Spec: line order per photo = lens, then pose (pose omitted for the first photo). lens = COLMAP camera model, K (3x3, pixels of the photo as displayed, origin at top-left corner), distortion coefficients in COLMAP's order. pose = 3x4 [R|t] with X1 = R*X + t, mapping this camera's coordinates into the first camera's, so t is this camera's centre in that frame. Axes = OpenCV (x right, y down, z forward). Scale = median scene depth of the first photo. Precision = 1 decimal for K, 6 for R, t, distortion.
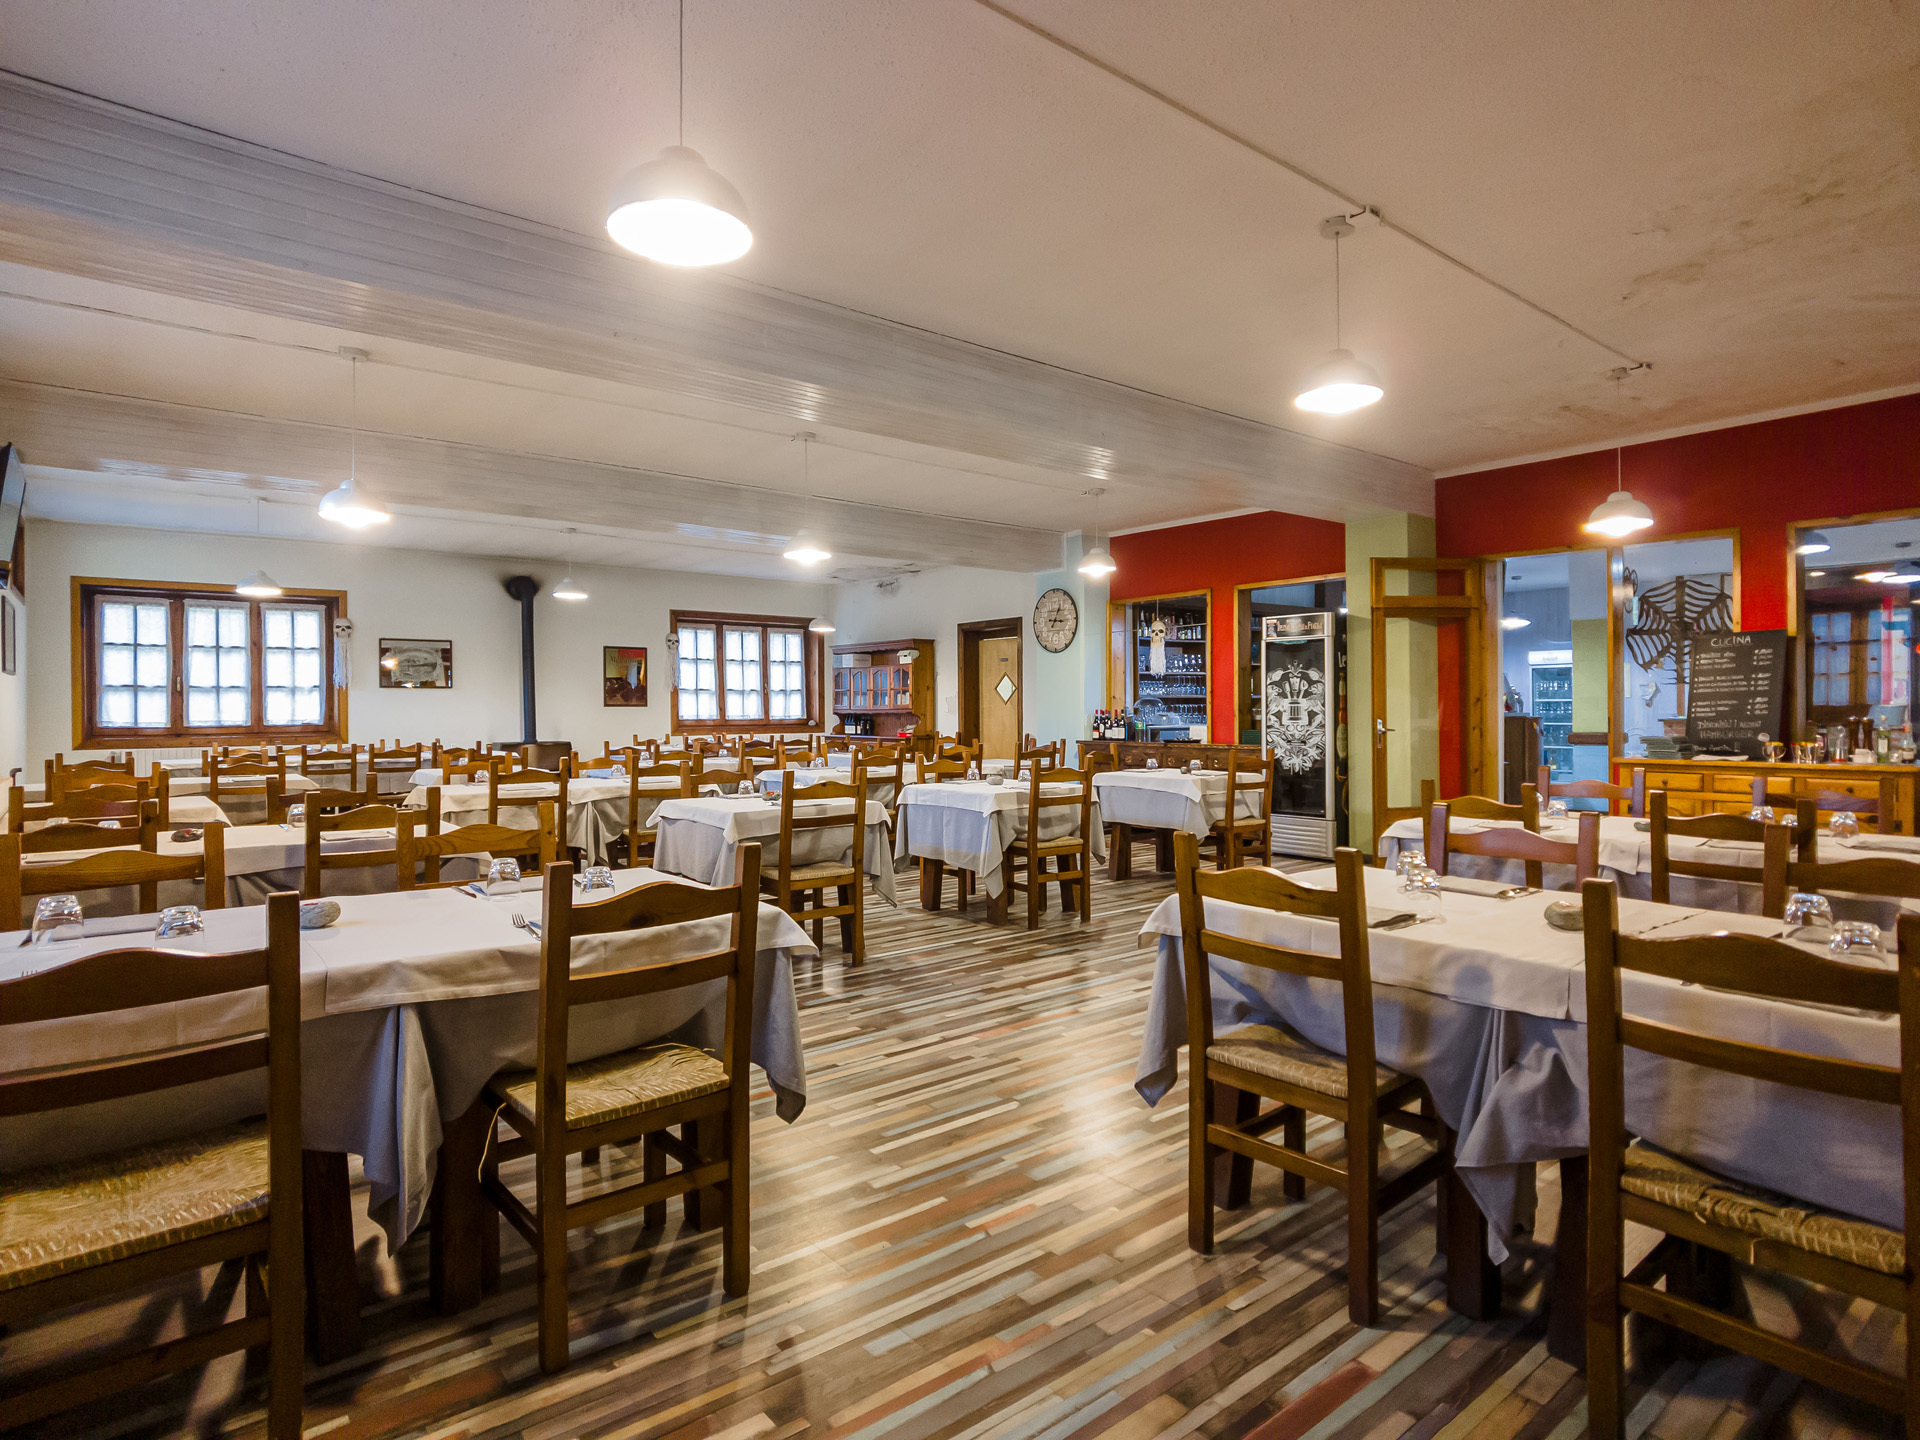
lens RADIAL K [[1032.0, 0, 965.3], [0, 1032.0, 713.1], [0, 0, 1]] dist [-0.019170, -0.001145]
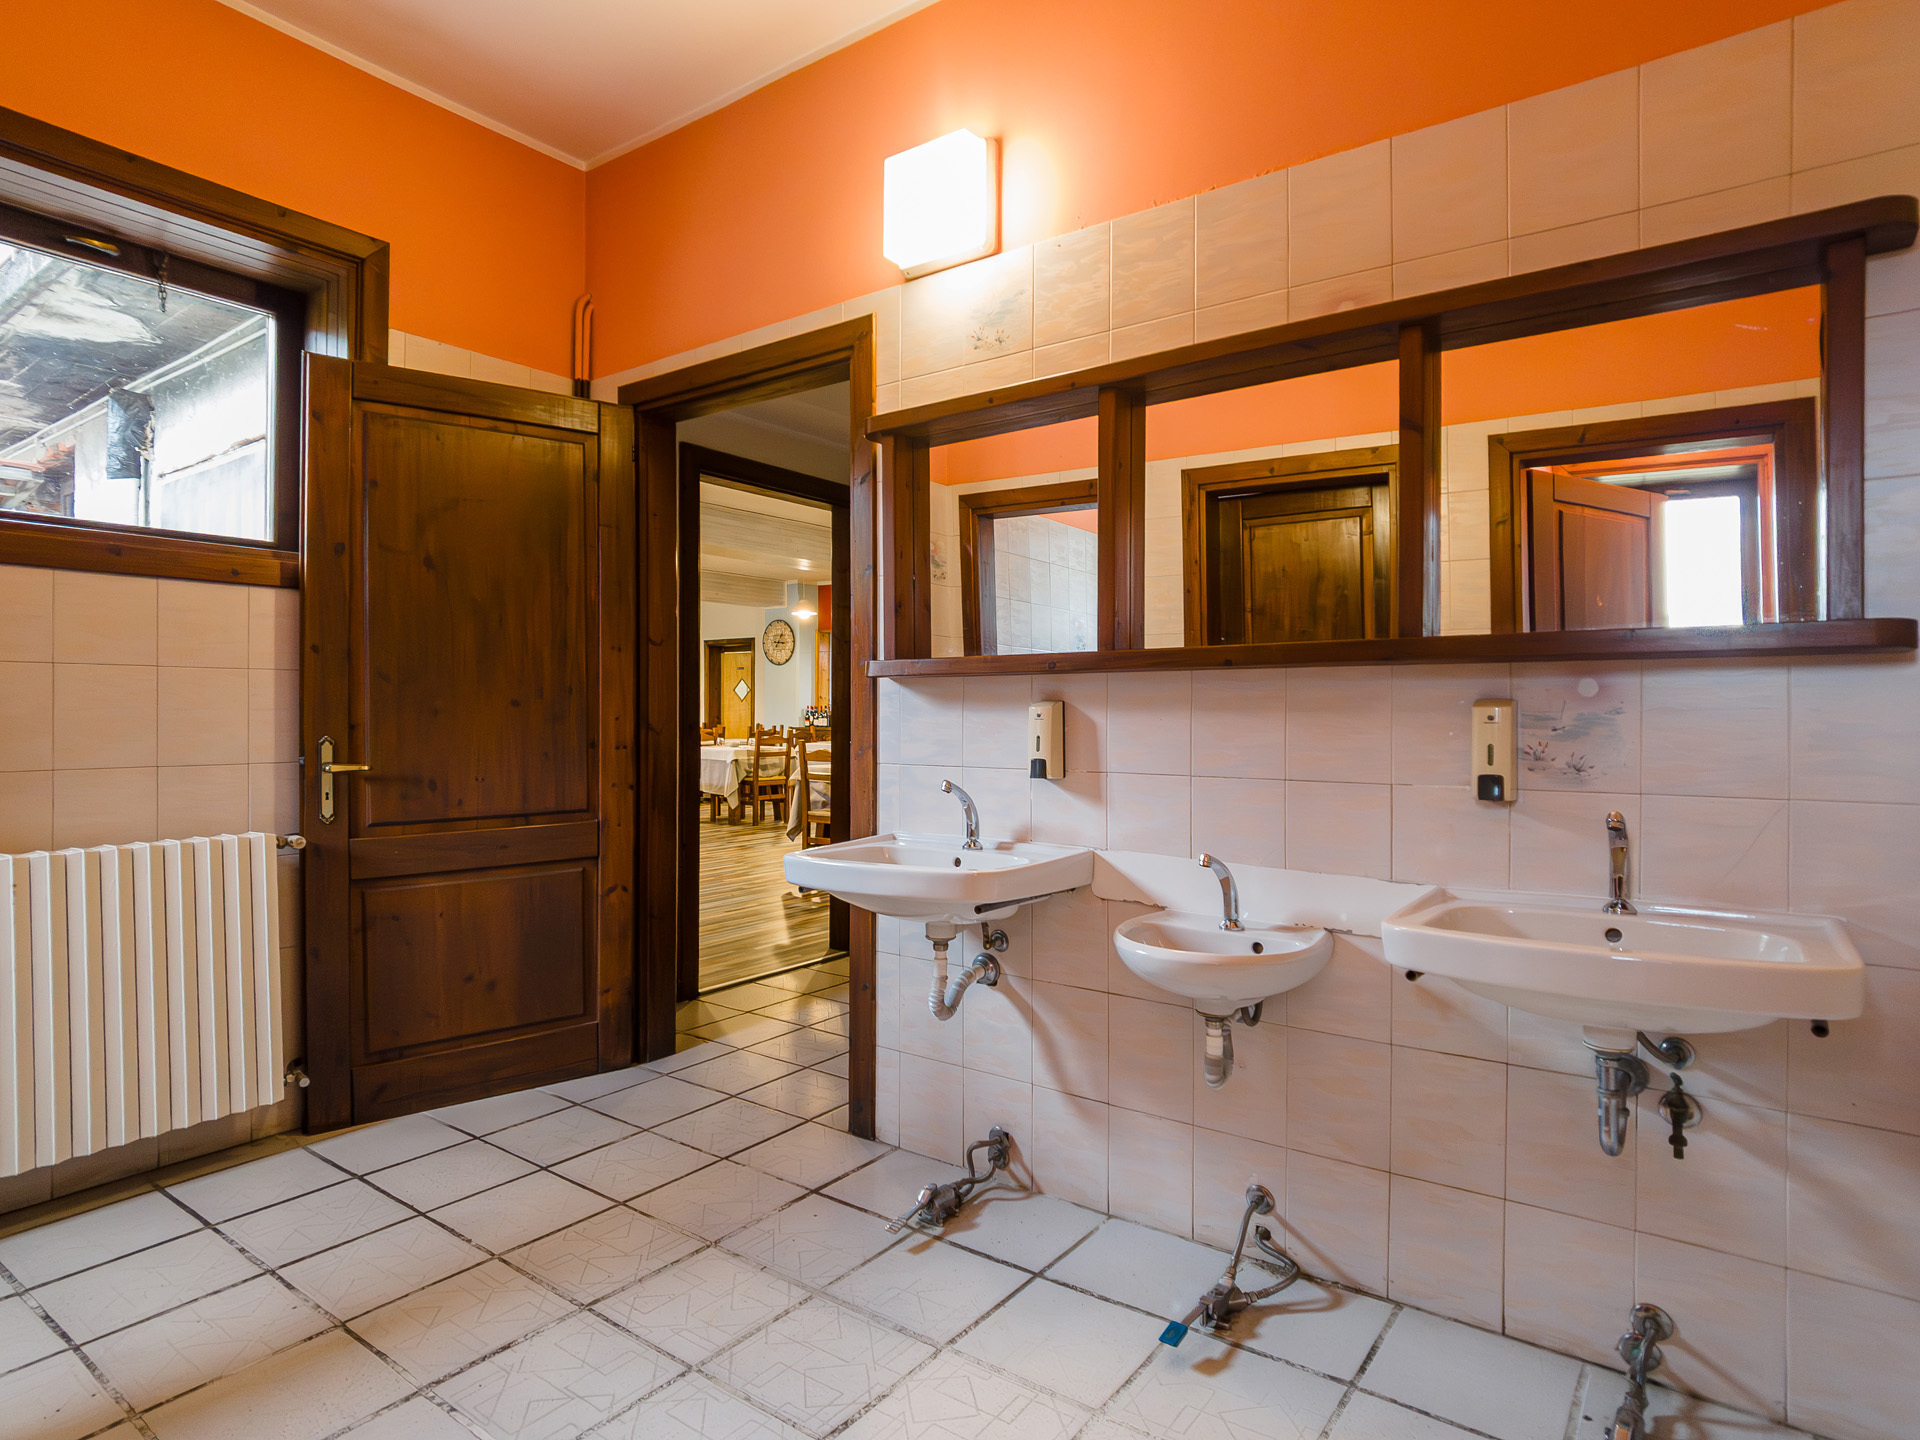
lens RADIAL K [[1042.4, 0, 968.3], [0, 1042.4, 714.3], [0, 0, 1]] dist [0.050177, -0.045430]
pose [[0.968306, 0.012605, 0.249448, -0.027408], [-0.011719, 0.999919, -0.005038, 0.020840], [-0.249491, 0.001956, 0.968375, -0.748578]]
